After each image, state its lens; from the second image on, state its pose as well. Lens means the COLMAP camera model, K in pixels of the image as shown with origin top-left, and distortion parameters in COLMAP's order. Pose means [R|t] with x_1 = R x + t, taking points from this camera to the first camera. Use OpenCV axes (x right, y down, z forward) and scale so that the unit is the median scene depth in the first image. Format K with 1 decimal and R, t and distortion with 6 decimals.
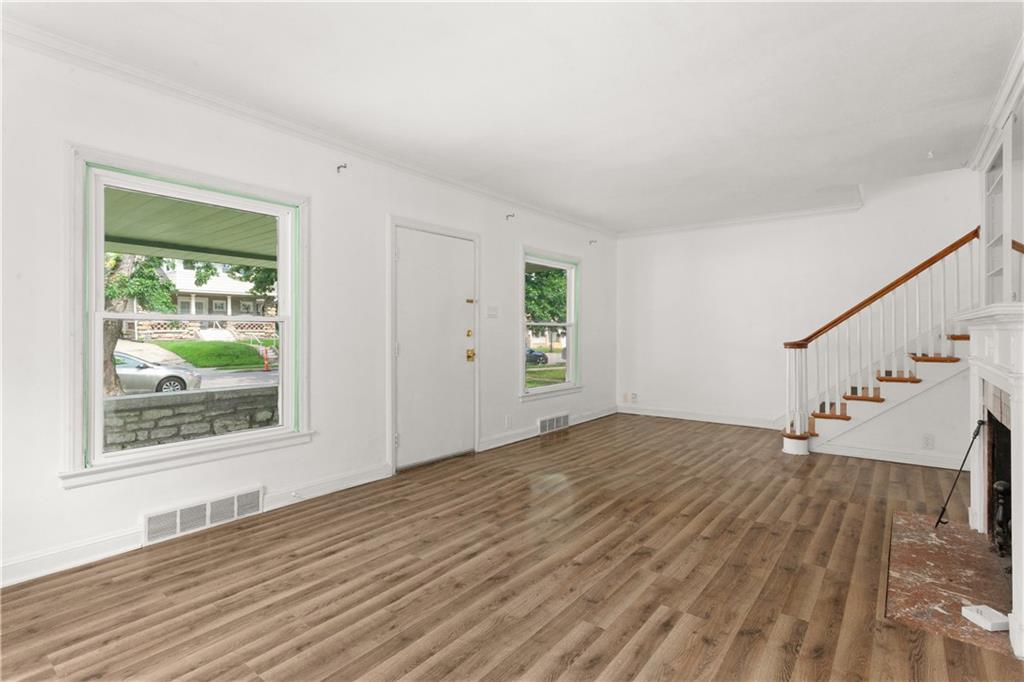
lens RADIAL K [[490.9, 0, 512.9], [0, 490.9, 327.2], [0, 0, 1]] dist [0.003632, 0.000470]
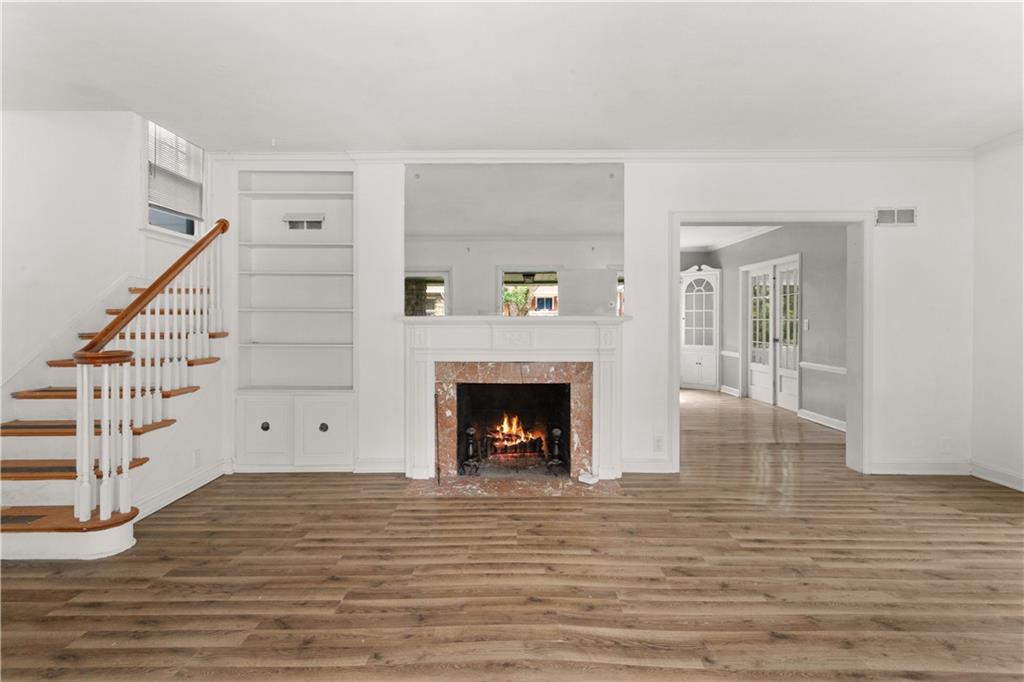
lens RADIAL K [[490.9, 0, 512.9], [0, 490.9, 327.2], [0, 0, 1]] dist [0.003632, 0.000470]
pose [[-0.613583, -0.008436, 0.789585, -0.249652], [-0.007352, 0.999961, 0.004970, -0.004475], [-0.789596, -0.002755, -0.613621, 1.682922]]
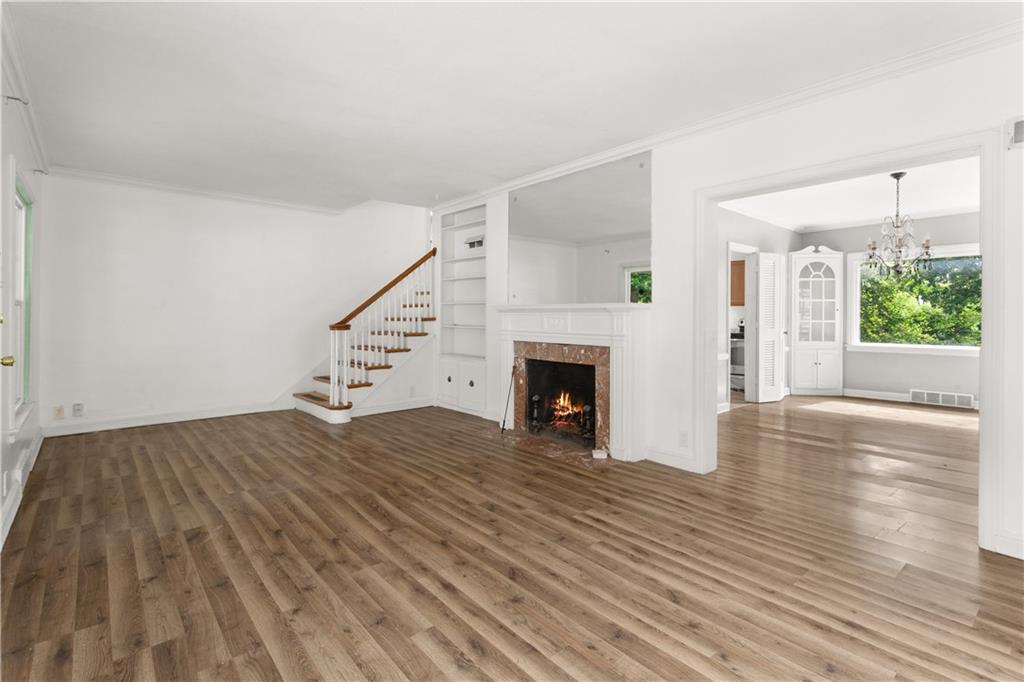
lens RADIAL K [[494.5, 0, 506.2], [0, 494.5, 318.1], [0, 0, 1]] dist [0.002142, 0.000601]
pose [[0.200411, -0.004235, 0.979703, -0.802849], [-0.011181, 0.999916, 0.006610, 0.006020], [-0.979648, -0.012279, 0.200347, 0.681267]]
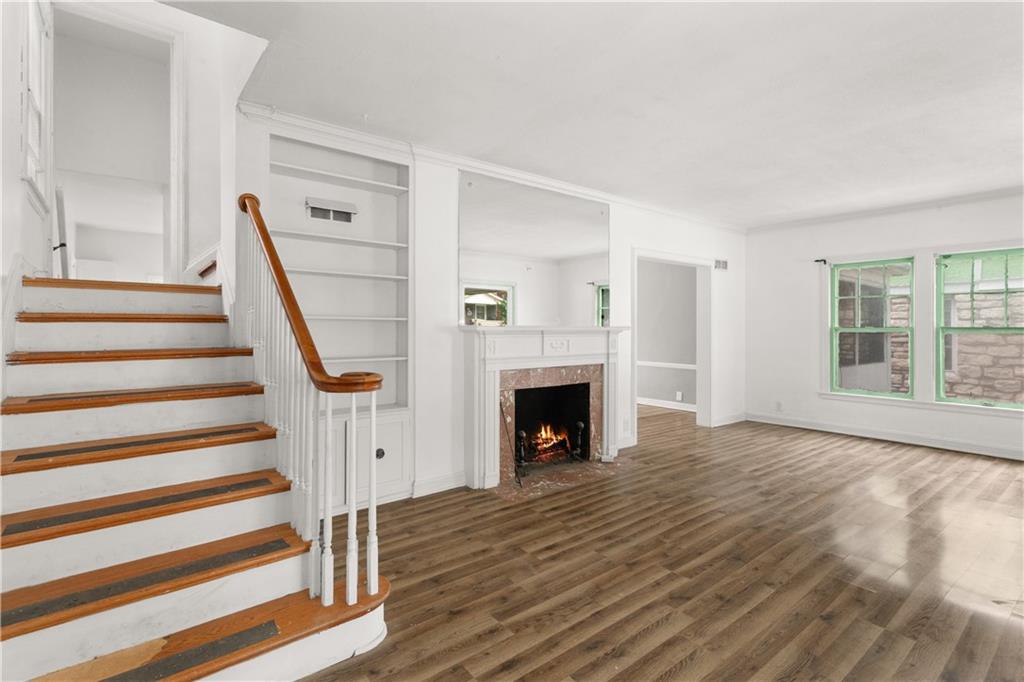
lens RADIAL K [[489.5, 0, 514.0], [0, 489.5, 332.9], [0, 0, 1]] dist [0.005176, 0.000465]
pose [[-0.972516, -0.000881, 0.232833, 0.597343], [-0.001189, 0.999999, -0.001183, -0.005626], [-0.232832, -0.001428, -0.972516, 2.364068]]
